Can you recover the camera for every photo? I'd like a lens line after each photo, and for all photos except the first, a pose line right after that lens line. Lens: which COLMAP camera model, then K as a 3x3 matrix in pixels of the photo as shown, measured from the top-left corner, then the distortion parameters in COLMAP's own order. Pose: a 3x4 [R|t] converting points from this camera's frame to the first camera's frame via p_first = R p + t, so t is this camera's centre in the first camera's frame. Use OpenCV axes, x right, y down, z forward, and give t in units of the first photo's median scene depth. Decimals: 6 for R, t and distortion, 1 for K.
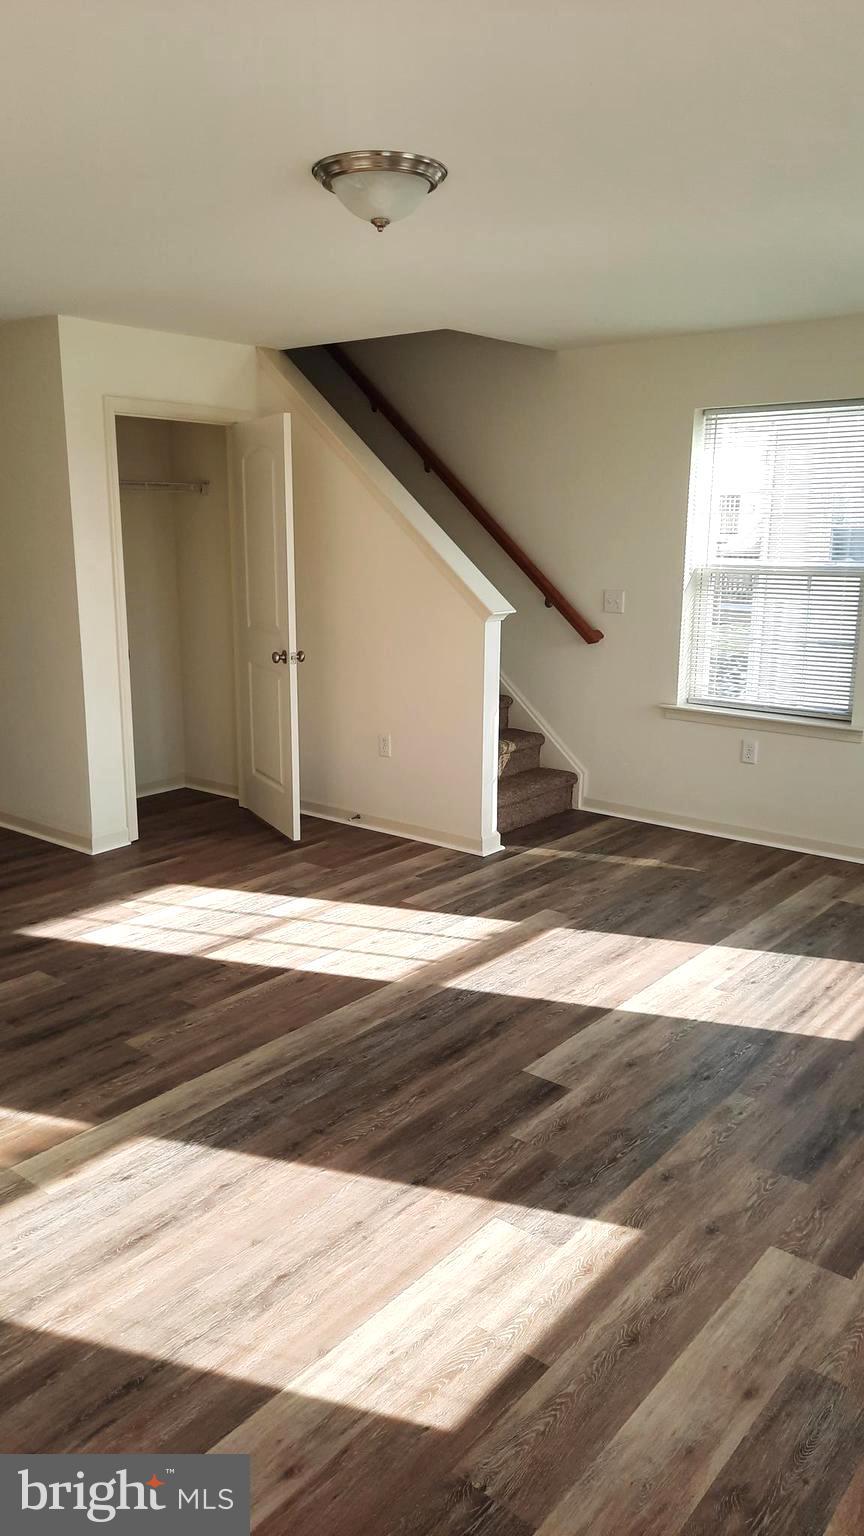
lens RADIAL K [[1161.3, 0, 432.0], [0, 1161.3, 768.0], [0, 0, 1]] dist [0.001181, -0.000809]
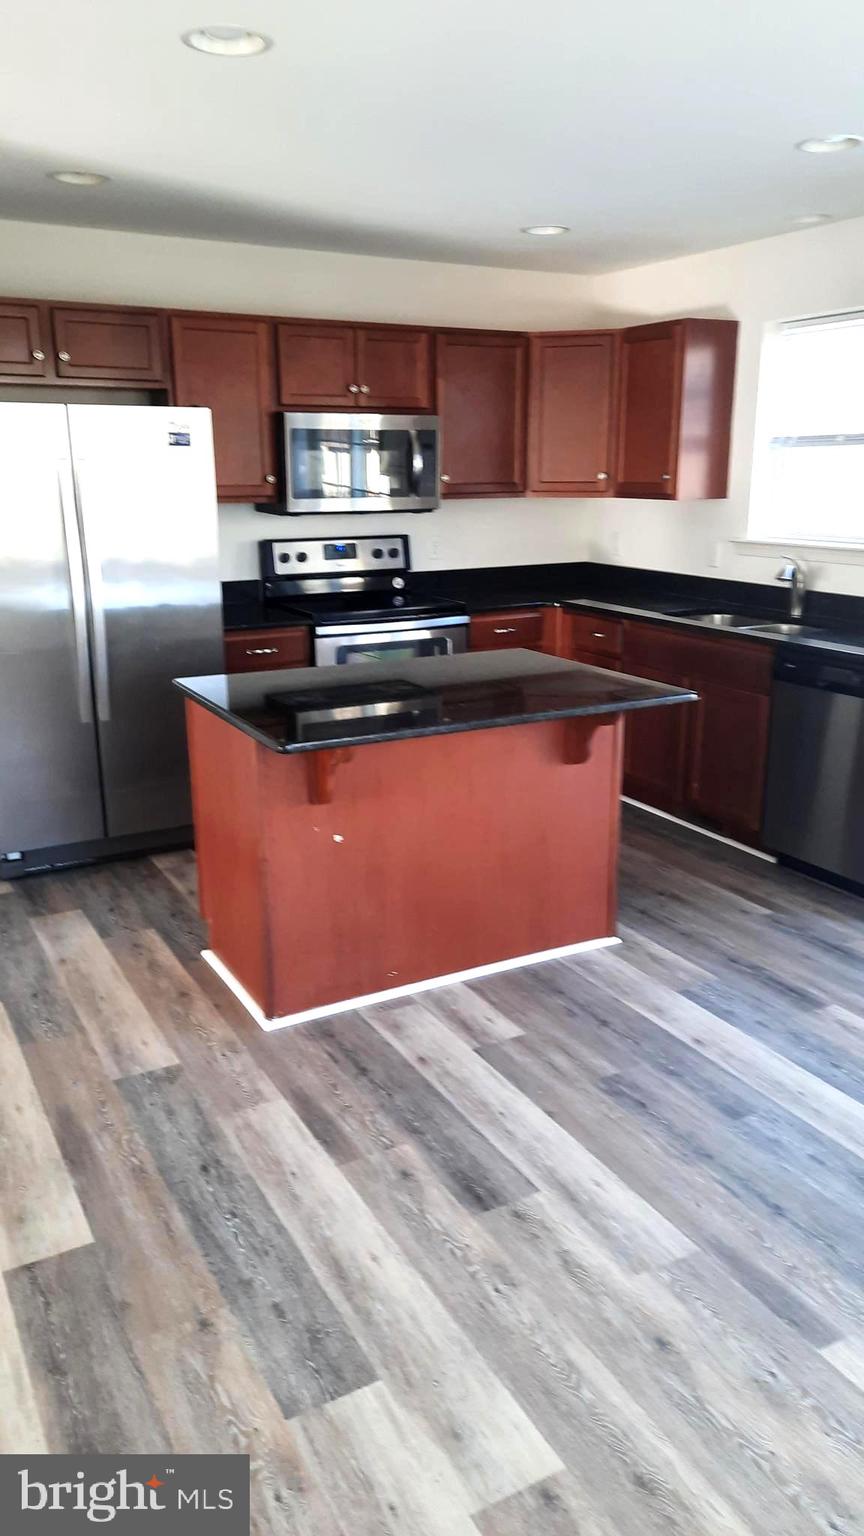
lens RADIAL K [[1084.2, 0, 432.0], [0, 1084.2, 768.0], [0, 0, 1]] dist [0.000503, 0.000418]
pose [[-0.378381, 0.270224, -0.885328, 0.851508], [-0.180982, 0.916383, 0.357053, -0.237504], [0.907785, 0.295331, -0.297837, 1.045295]]
